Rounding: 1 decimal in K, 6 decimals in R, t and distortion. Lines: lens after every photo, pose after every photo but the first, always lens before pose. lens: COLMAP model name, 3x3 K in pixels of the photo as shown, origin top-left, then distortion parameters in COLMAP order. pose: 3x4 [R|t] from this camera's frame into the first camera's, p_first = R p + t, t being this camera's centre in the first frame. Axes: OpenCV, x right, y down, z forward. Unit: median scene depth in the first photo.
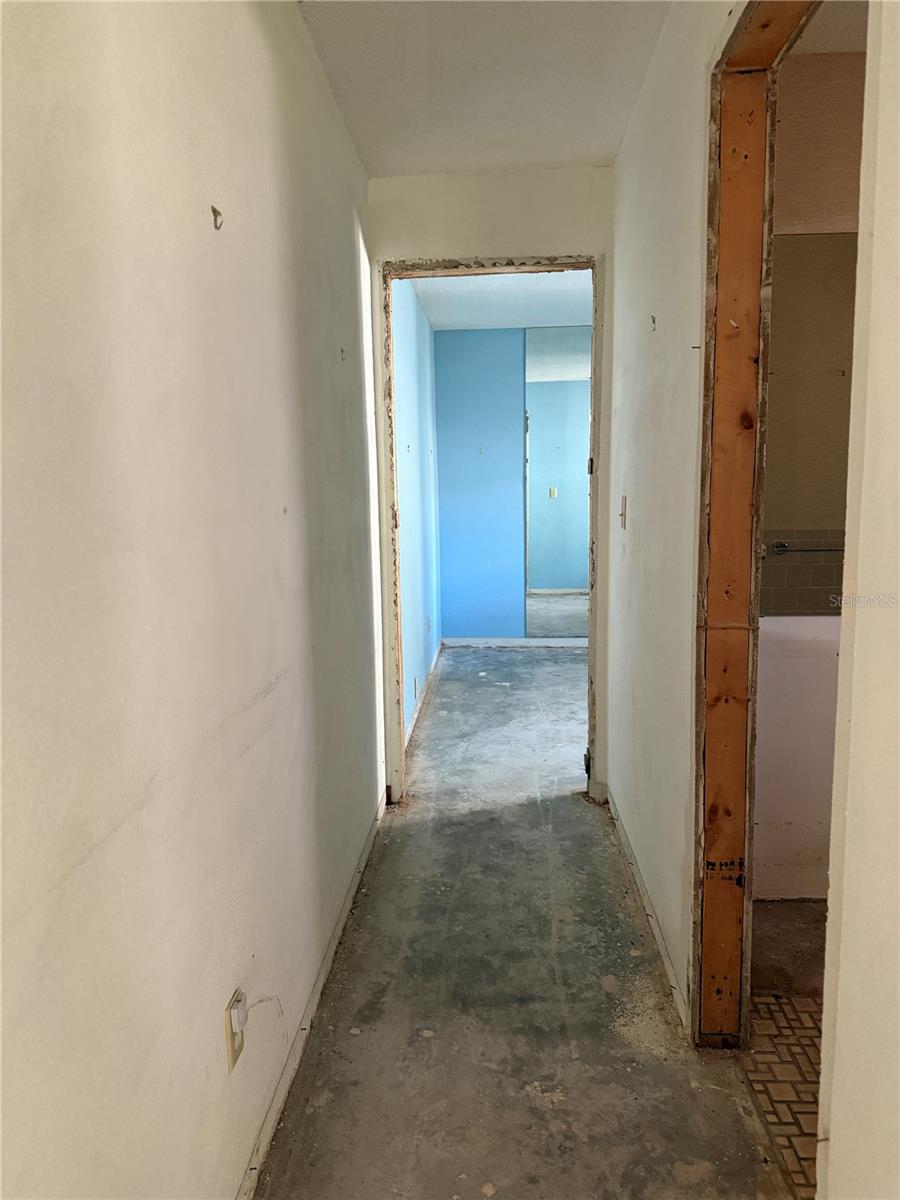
lens RADIAL K [[847.1, 0, 450.3], [0, 847.1, 598.2], [0, 0, 1]] dist [0.046606, -0.062902]
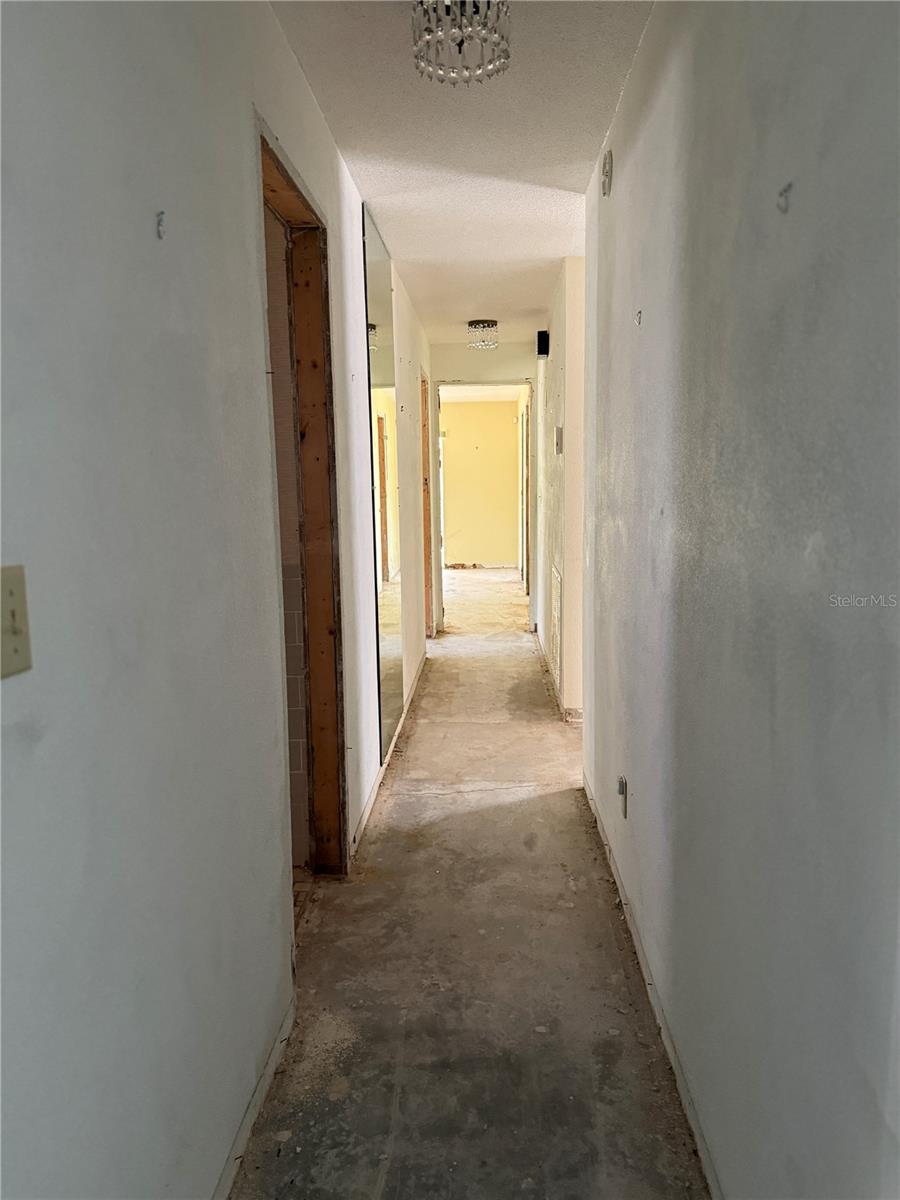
lens RADIAL K [[847.1, 0, 449.5], [0, 847.1, 600.1], [0, 0, 1]] dist [0.046606, -0.062902]
pose [[-0.999395, 0.034756, -0.000893, 0.063545], [0.033142, 0.960143, 0.277536, -0.259643], [0.010504, 0.277338, -0.960715, 1.763476]]
